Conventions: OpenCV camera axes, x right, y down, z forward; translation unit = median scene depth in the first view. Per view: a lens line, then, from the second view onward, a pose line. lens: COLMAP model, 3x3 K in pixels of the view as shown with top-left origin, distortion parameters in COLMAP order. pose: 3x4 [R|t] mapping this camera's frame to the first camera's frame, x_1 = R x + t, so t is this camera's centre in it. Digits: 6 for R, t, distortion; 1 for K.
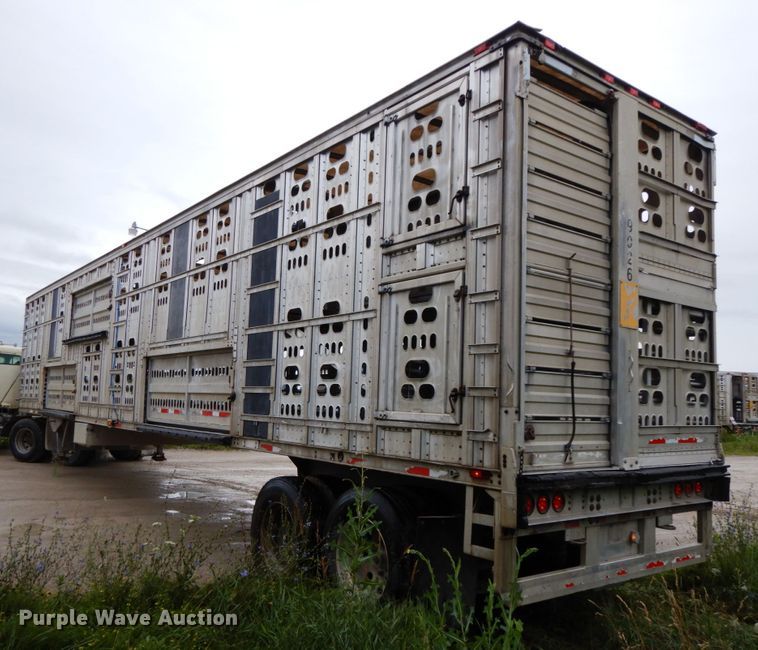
lens RADIAL K [[653.2, 0, 379.0], [0, 653.2, 325.0], [0, 0, 1]] dist [0.028793, -0.005056]
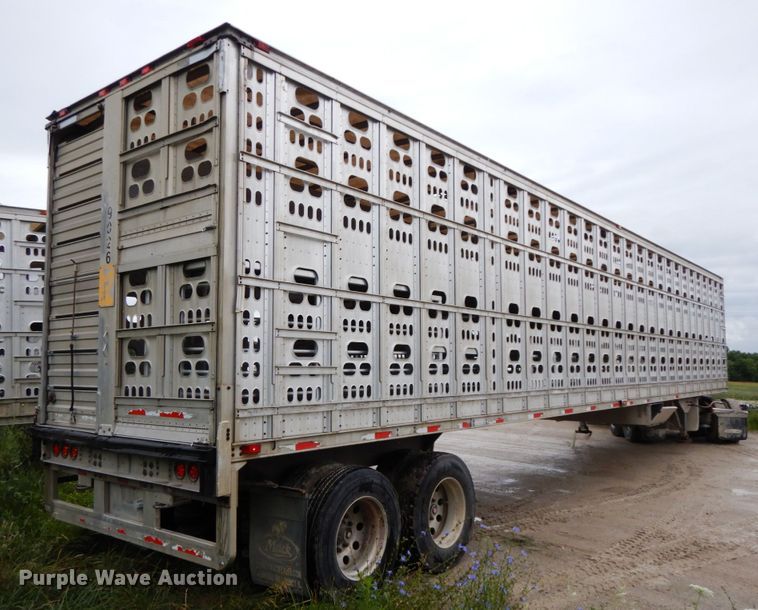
lens RADIAL K [[641.0, 0, 379.0], [0, 641.0, 305.0], [0, 0, 1]] dist [0.004155, 0.006662]
pose [[0.232979, -0.127467, -0.964092, 1.507561], [0.119682, 0.987594, -0.101653, 0.163961], [0.965089, -0.091702, 0.245345, 1.164499]]
